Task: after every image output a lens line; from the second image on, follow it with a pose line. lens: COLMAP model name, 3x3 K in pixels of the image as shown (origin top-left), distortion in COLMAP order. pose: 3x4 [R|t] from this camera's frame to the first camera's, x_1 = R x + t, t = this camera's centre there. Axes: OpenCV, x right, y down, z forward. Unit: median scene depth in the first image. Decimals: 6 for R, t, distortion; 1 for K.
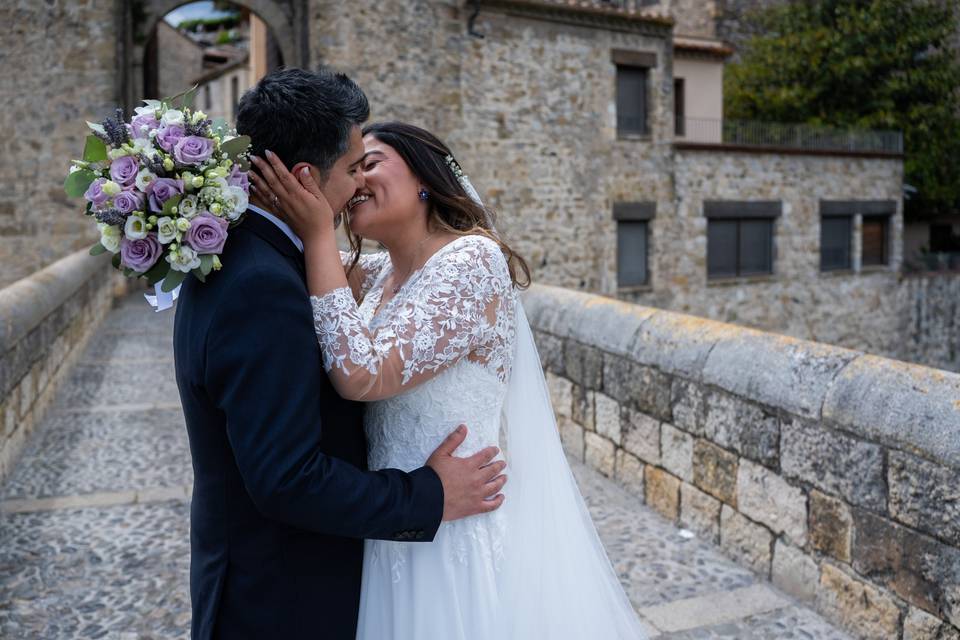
lens RADIAL K [[1251.5, 0, 480.0], [0, 1251.5, 320.0], [0, 0, 1]] dist [-0.096189, 0.038782]
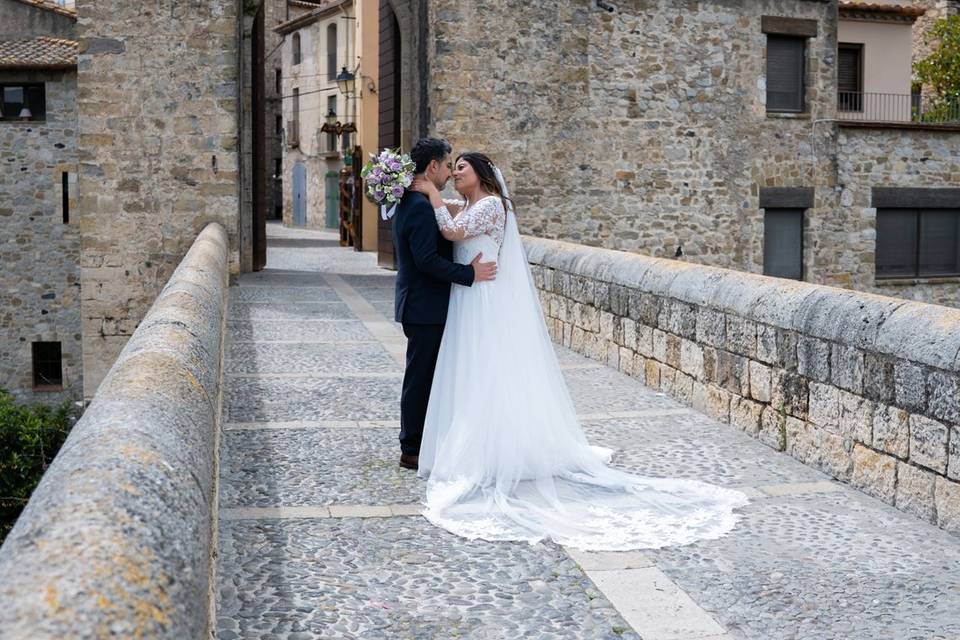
lens RADIAL K [[1608.3, 0, 480.0], [0, 1608.3, 320.0], [0, 0, 1]] dist [-0.124993, 0.038747]
pose [[0.995009, 0.020320, -0.097693, 0.023927], [-0.021311, 0.999731, -0.009119, 0.017966], [0.097481, 0.011156, 0.995175, -0.190135]]
